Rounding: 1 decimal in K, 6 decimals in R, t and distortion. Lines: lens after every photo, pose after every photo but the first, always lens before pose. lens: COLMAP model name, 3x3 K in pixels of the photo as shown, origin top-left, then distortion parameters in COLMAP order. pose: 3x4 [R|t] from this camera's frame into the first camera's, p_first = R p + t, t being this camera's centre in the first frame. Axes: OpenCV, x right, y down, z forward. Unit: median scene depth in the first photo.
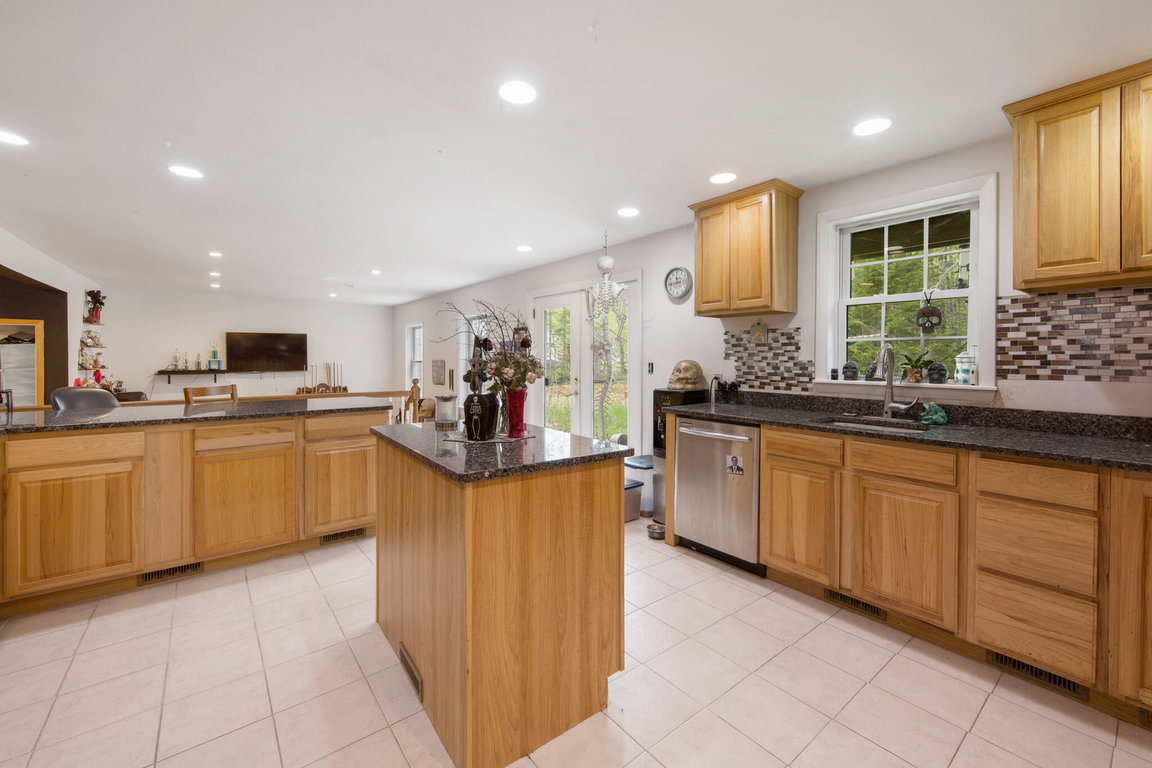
lens RADIAL K [[466.1, 0, 579.8], [0, 466.1, 362.7], [0, 0, 1]] dist [-0.000046, 0.000048]
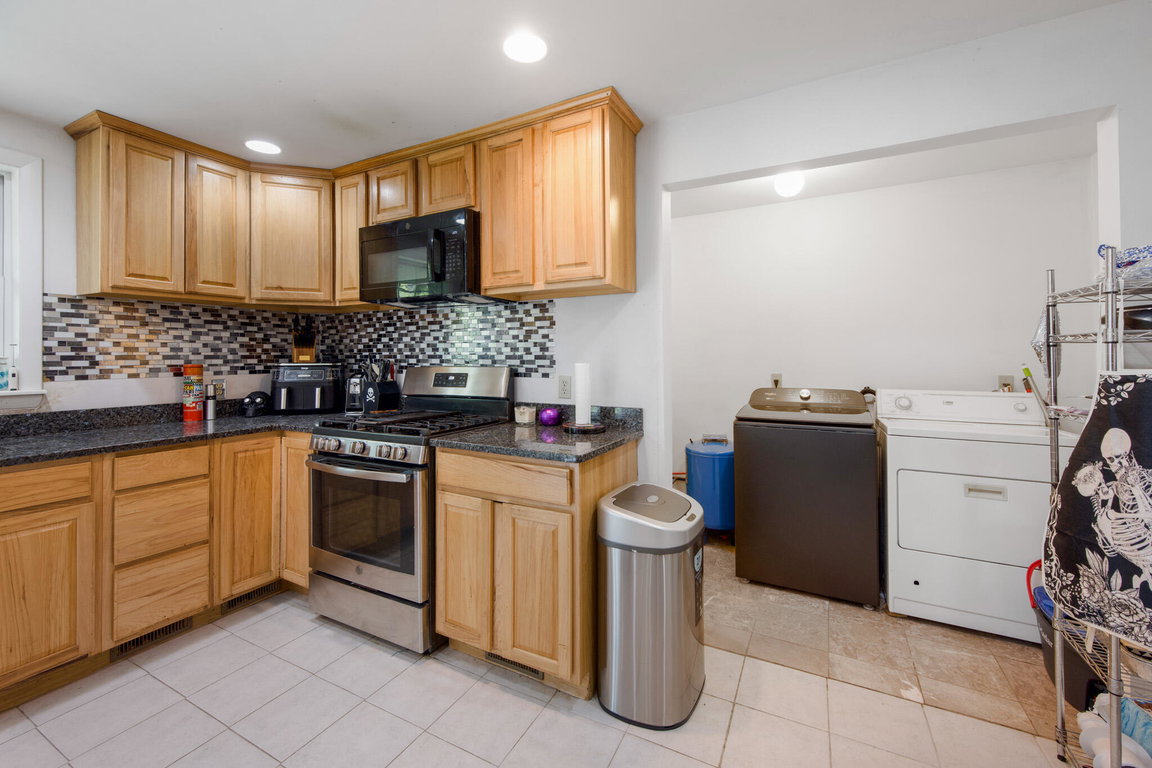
lens RADIAL K [[466.1, 0, 574.4], [0, 466.1, 354.8], [0, 0, 1]] dist [-0.000046, 0.000048]
pose [[-0.405347, 0.004639, 0.914151, -0.359462], [0.009961, 0.999950, -0.000658, -0.006499], [-0.914109, 0.008839, -0.405373, 0.390581]]
